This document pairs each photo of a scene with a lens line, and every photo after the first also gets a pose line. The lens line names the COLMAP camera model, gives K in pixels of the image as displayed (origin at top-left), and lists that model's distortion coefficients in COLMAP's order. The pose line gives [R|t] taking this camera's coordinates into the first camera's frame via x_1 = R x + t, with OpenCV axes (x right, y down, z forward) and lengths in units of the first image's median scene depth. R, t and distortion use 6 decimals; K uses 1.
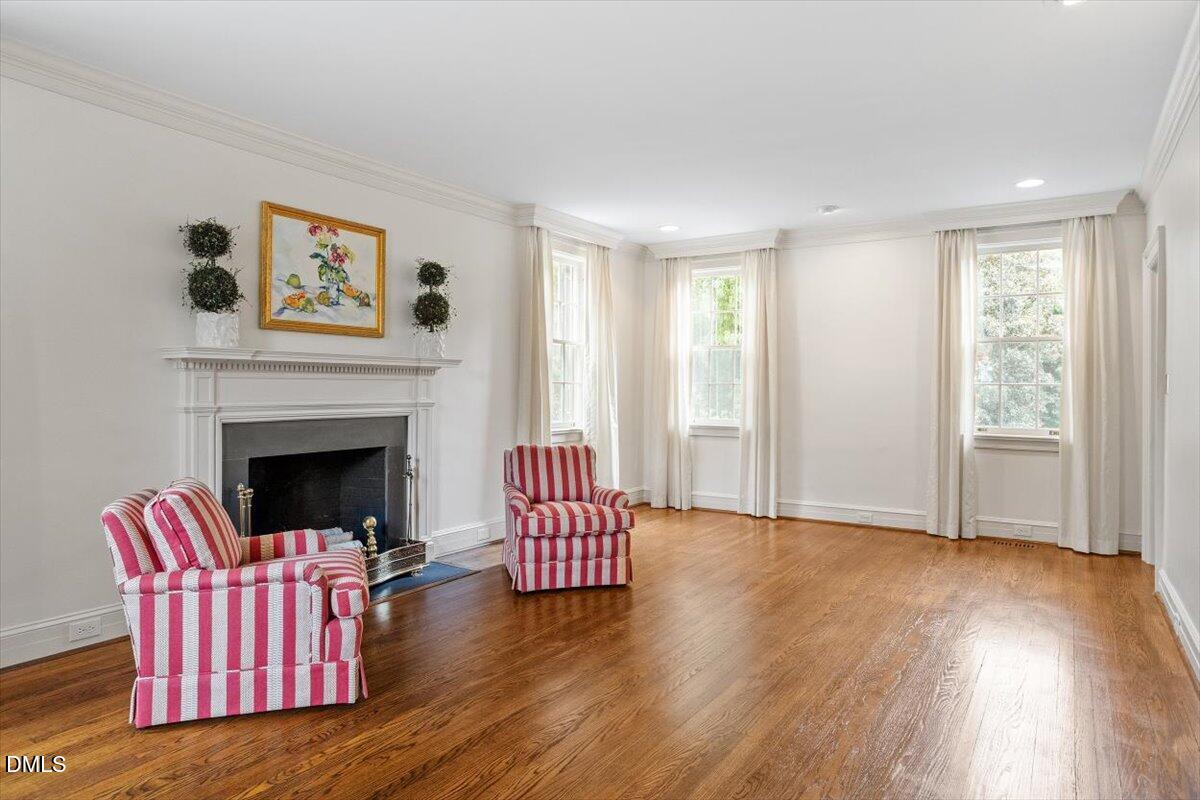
lens RADIAL K [[737.0, 0, 587.2], [0, 737.0, 385.0], [0, 0, 1]] dist [-0.002147, 0.000273]
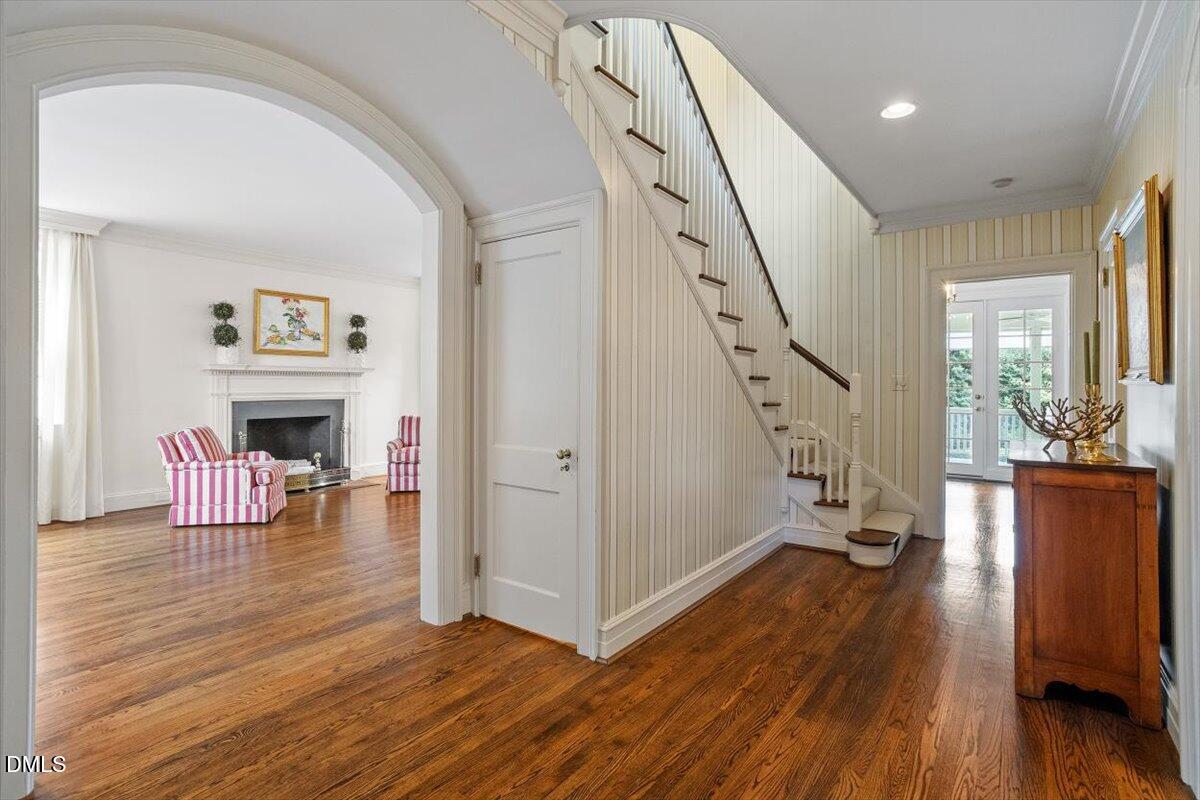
lens RADIAL K [[595.5, 0, 587.0], [0, 595.5, 383.9], [0, 0, 1]] dist [-0.052961, 0.035495]
pose [[0.998355, 0.001139, -0.057324, 0.529406], [-0.000966, 0.999995, 0.003029, -0.001351], [0.057328, -0.002969, 0.998351, -0.509926]]
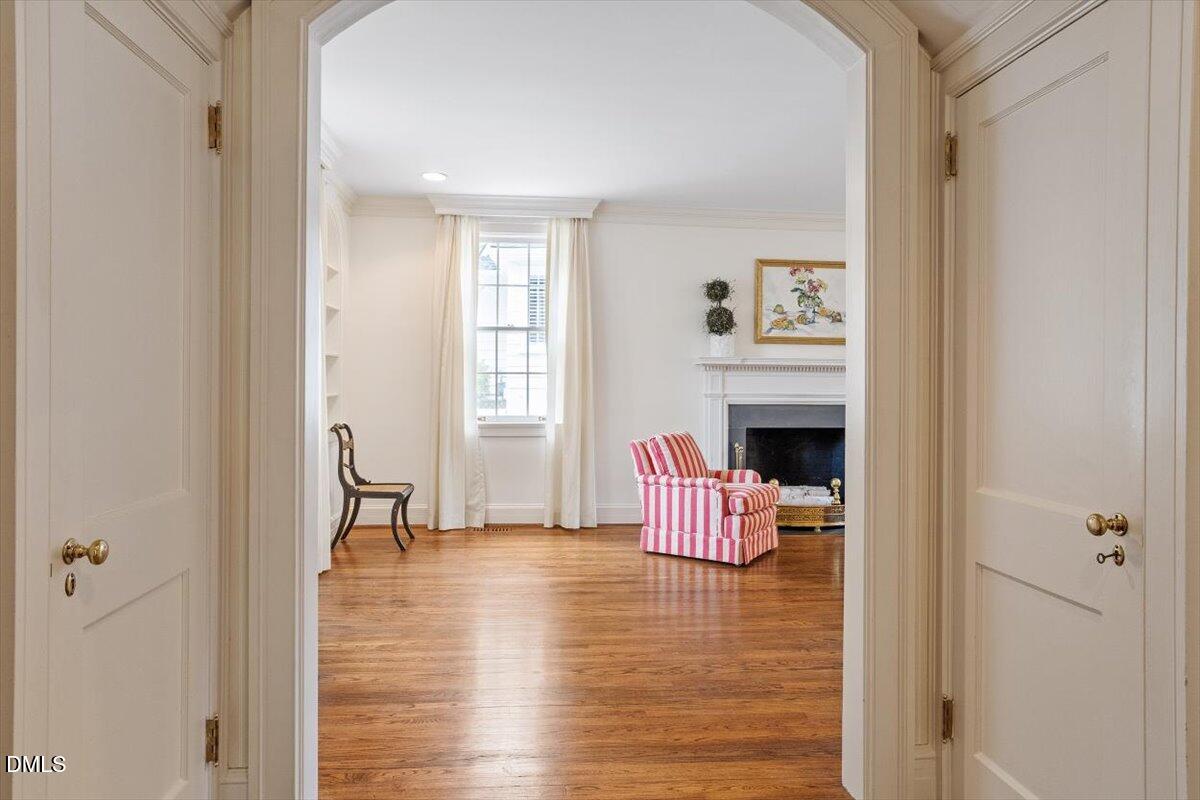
lens RADIAL K [[784.5, 0, 586.1], [0, 784.5, 386.0], [0, 0, 1]] dist [-0.004868, 0.001227]
pose [[0.621962, 0.001625, -0.783046, 0.603030], [-0.003906, 0.999992, -0.001026, 0.014525], [0.783038, 0.003697, 0.621963, -0.276045]]
